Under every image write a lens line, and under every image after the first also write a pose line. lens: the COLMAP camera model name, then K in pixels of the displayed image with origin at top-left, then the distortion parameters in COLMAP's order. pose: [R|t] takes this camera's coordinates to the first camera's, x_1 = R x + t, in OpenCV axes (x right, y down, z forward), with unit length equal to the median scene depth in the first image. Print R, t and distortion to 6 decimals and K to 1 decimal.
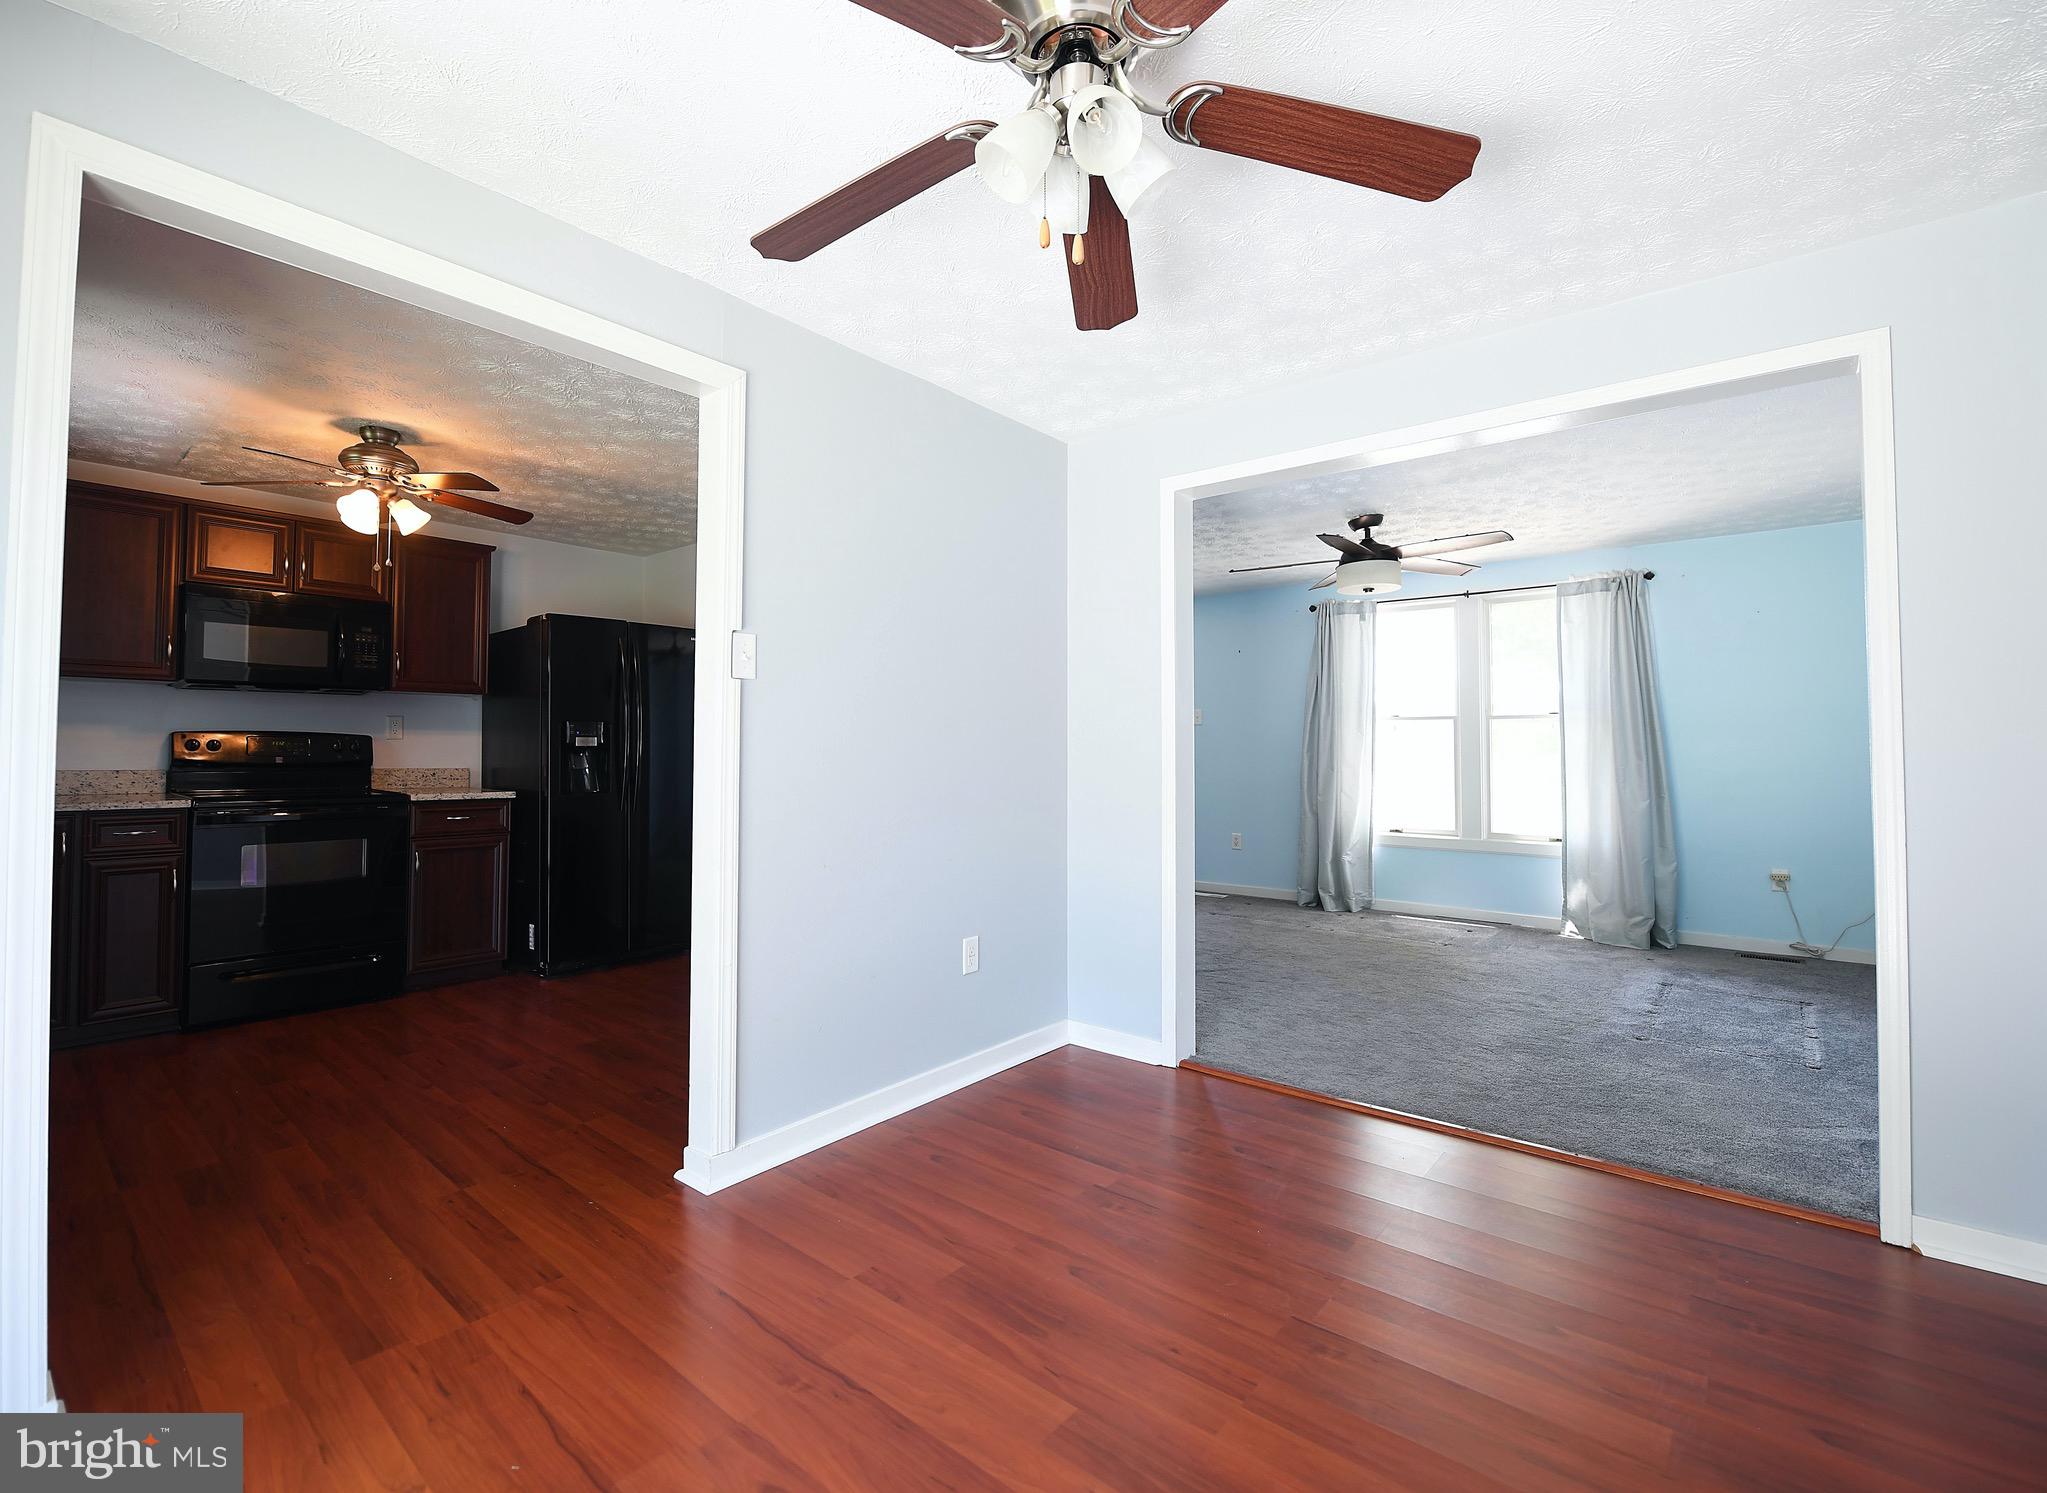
lens RADIAL K [[909.8, 0, 992.2], [0, 909.8, 724.9], [0, 0, 1]] dist [-0.010226, -0.000589]
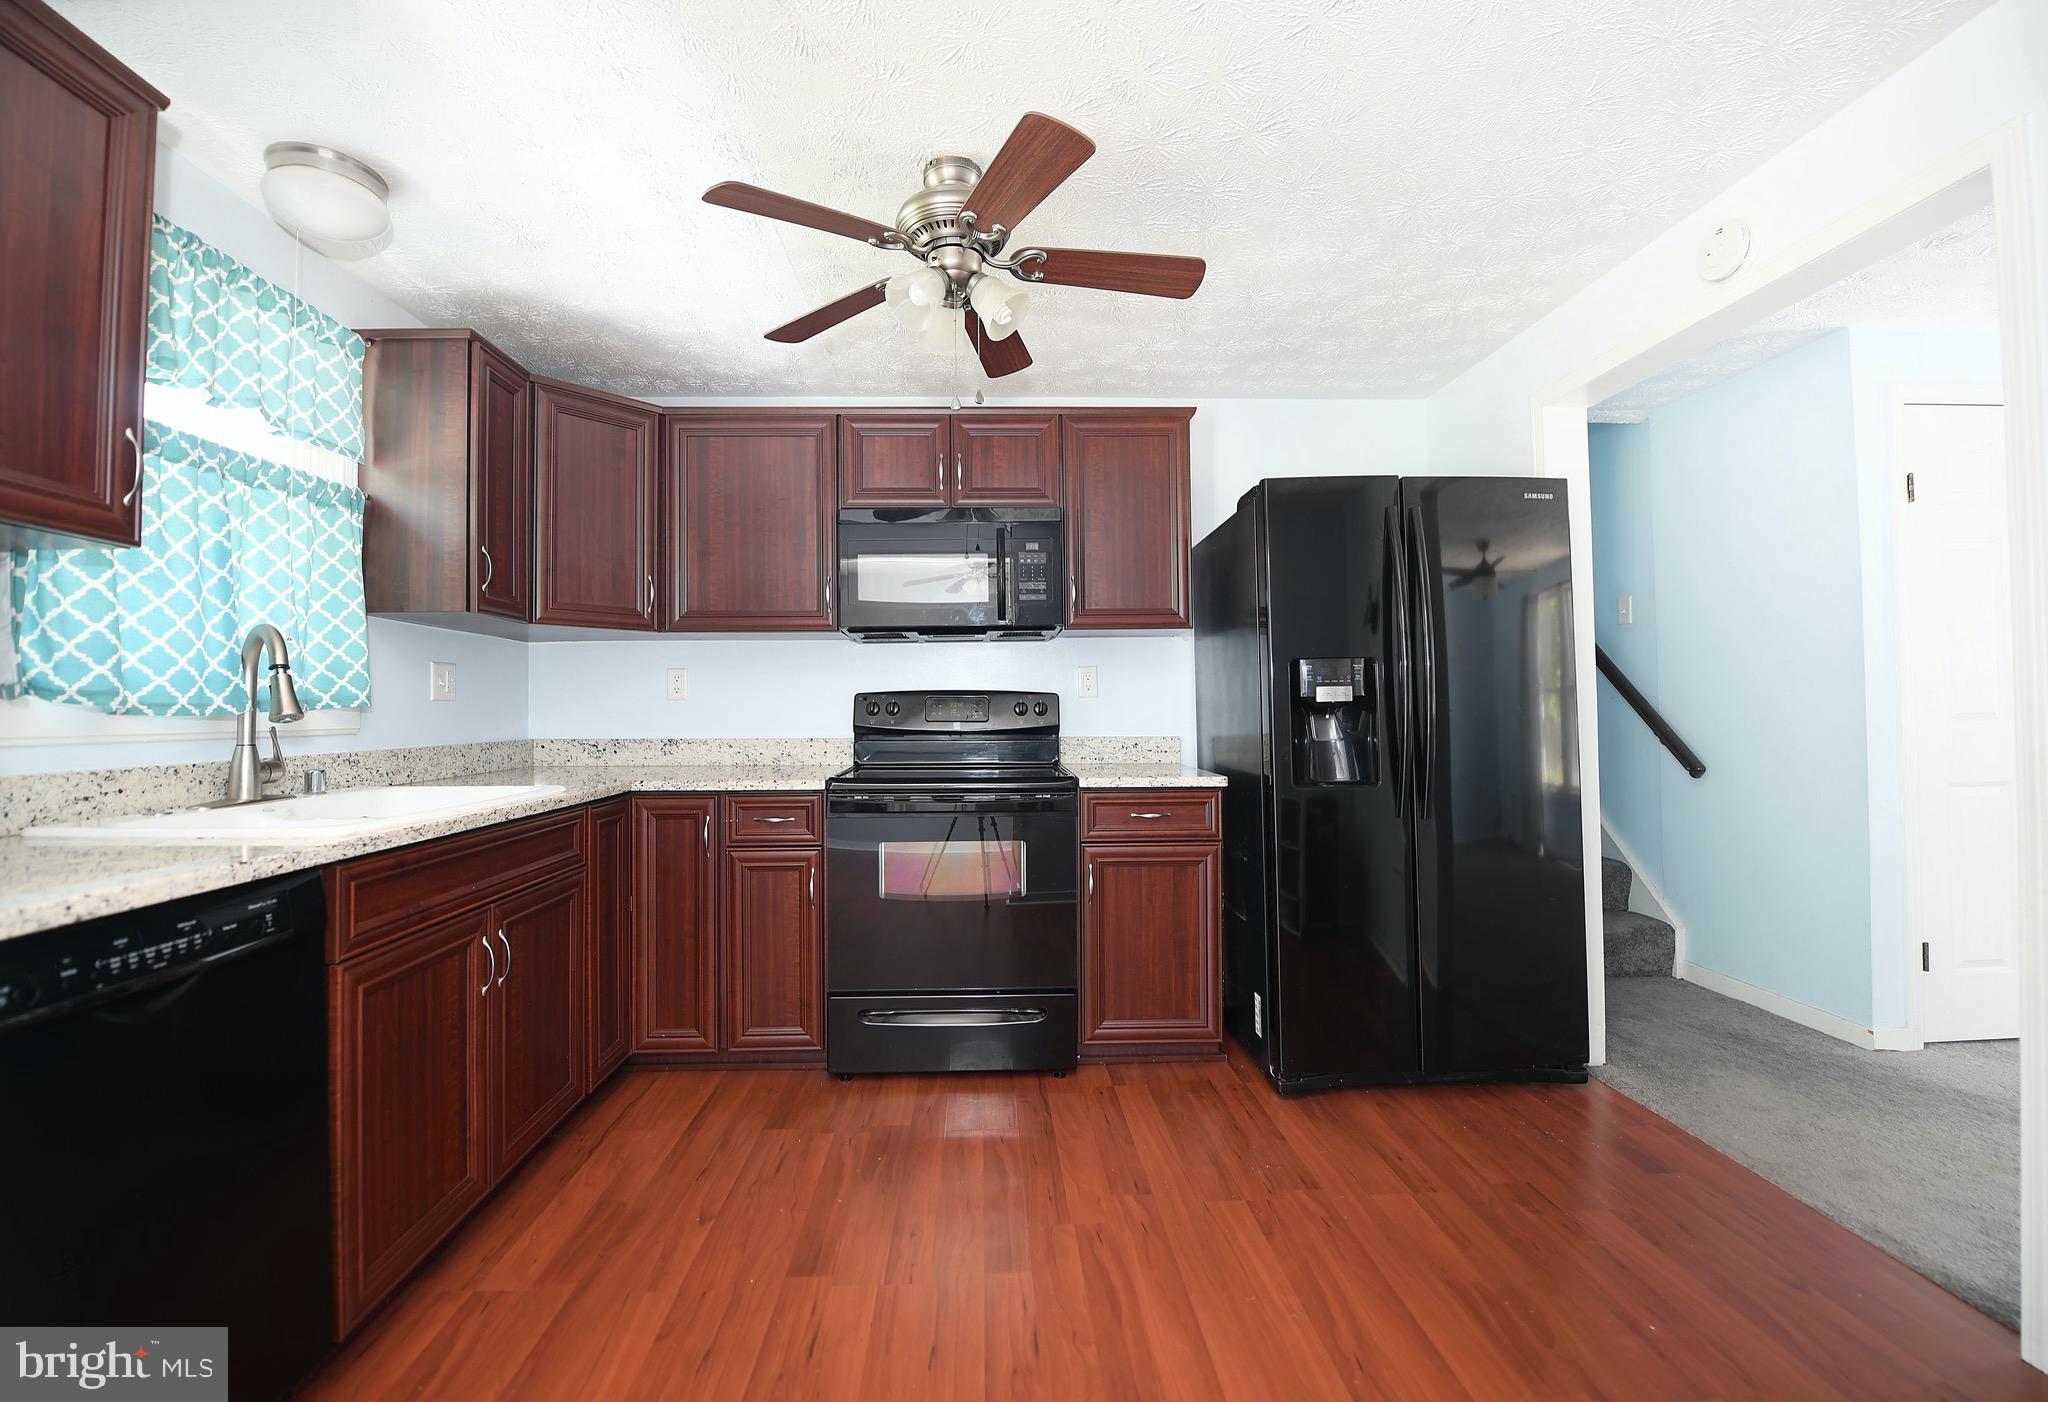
lens RADIAL K [[858.6, 0, 1010.8], [0, 858.6, 688.6], [0, 0, 1]] dist [-0.014971, -0.000578]
pose [[0.660813, -0.030859, -0.749916, -0.154044], [0.033834, 0.999363, -0.011310, 0.012626], [0.749788, -0.017899, 0.661436, 0.429239]]
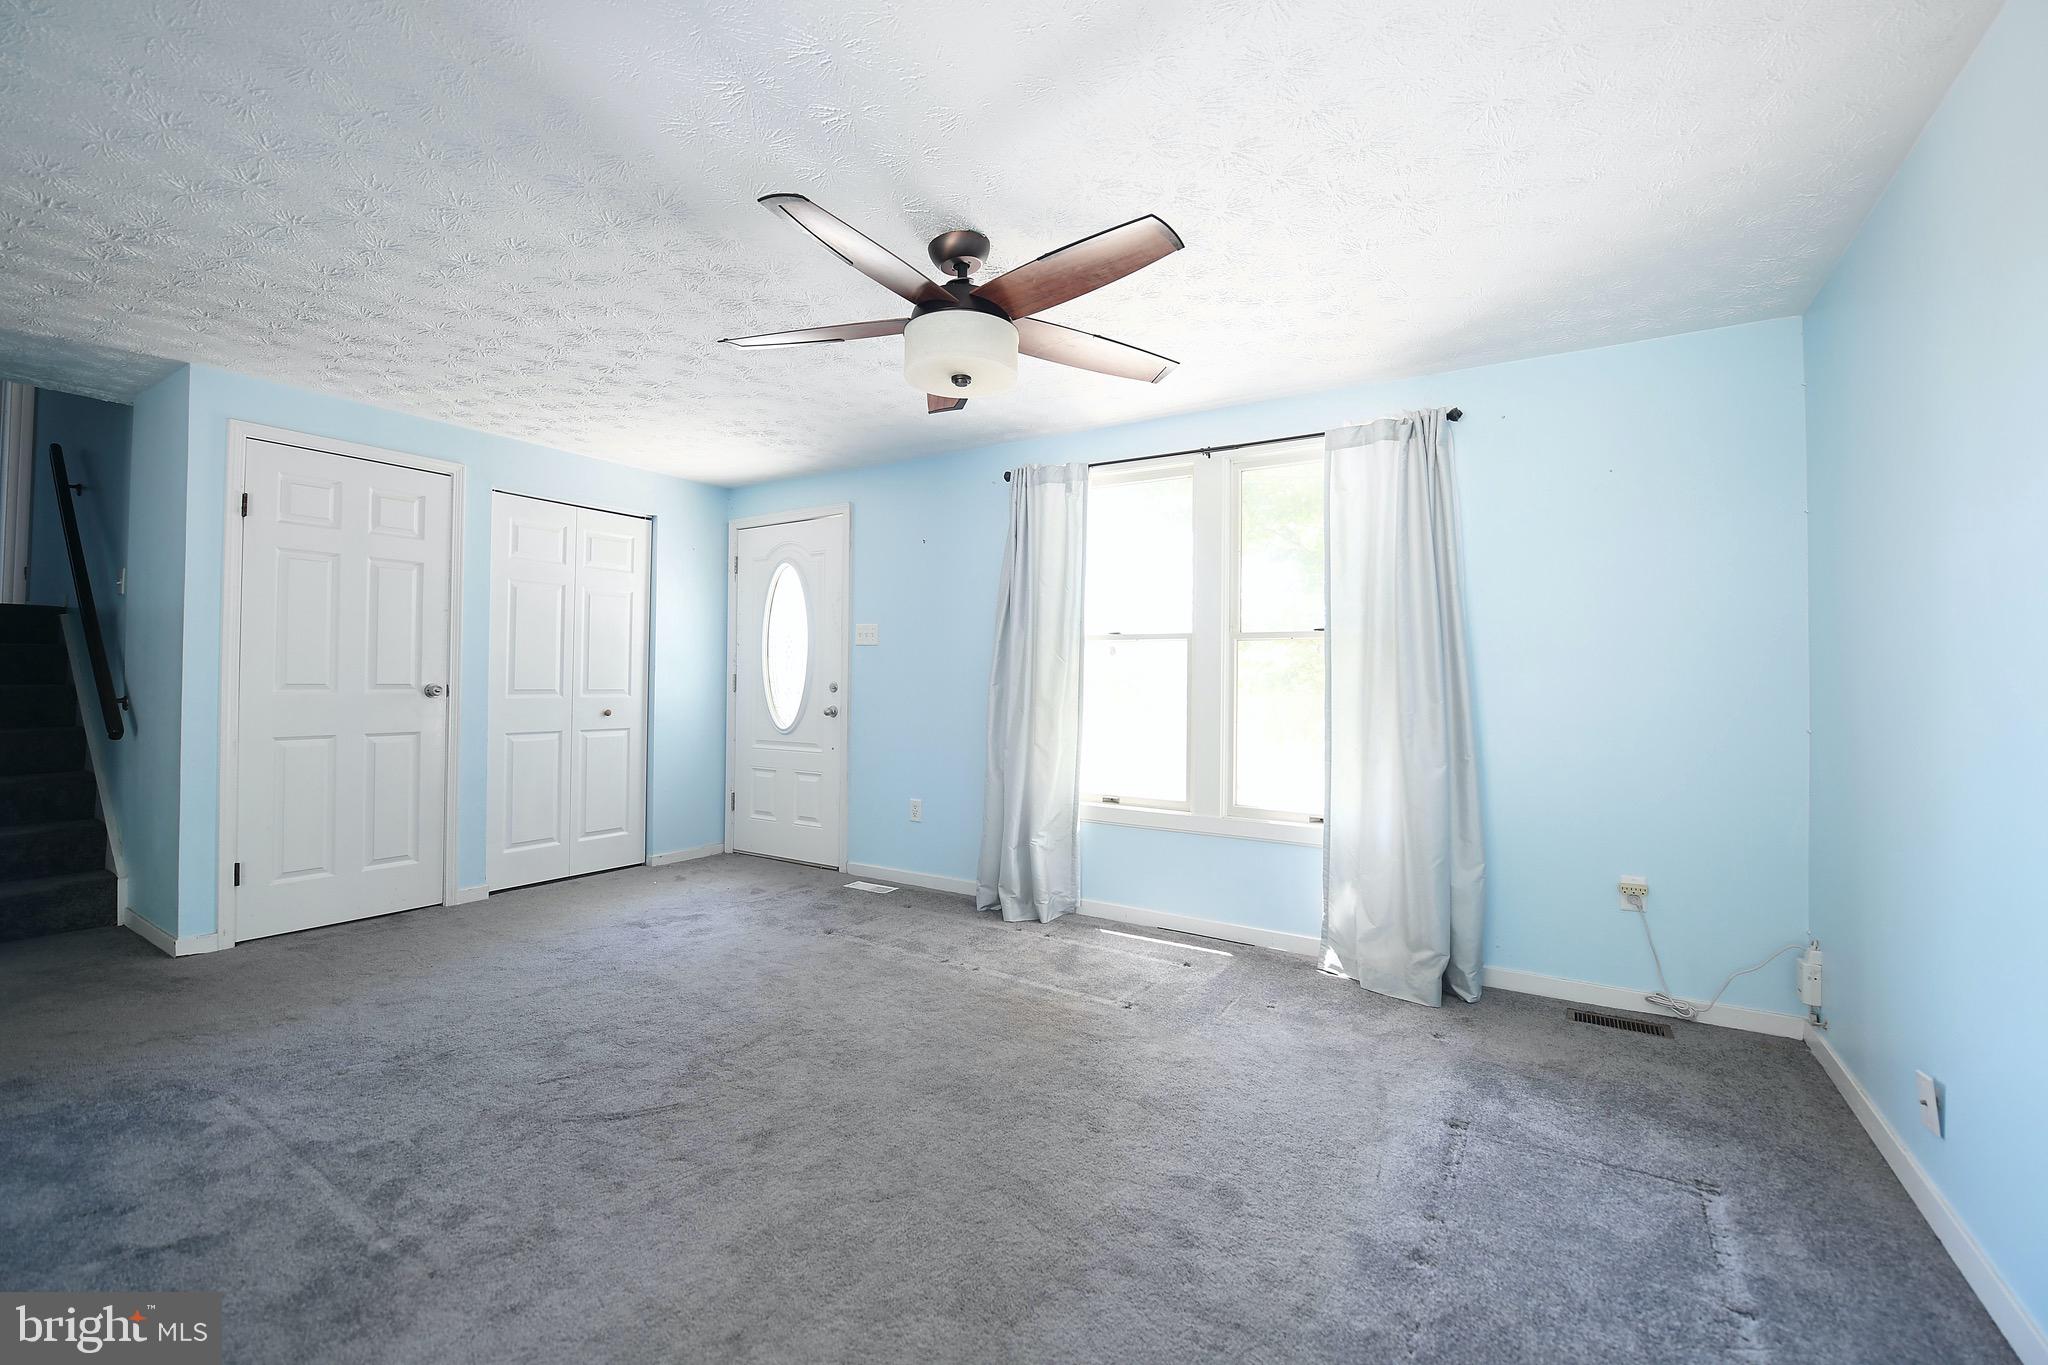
lens RADIAL K [[853.2, 0, 1020.0], [0, 853.2, 672.0], [0, 0, 1]] dist [-0.006350, -0.001002]
pose [[0.989900, 0.011906, 0.141267, 0.342046], [-0.014112, 0.999793, 0.014628, 0.013210], [-0.141064, -0.016474, 0.989863, 0.447859]]
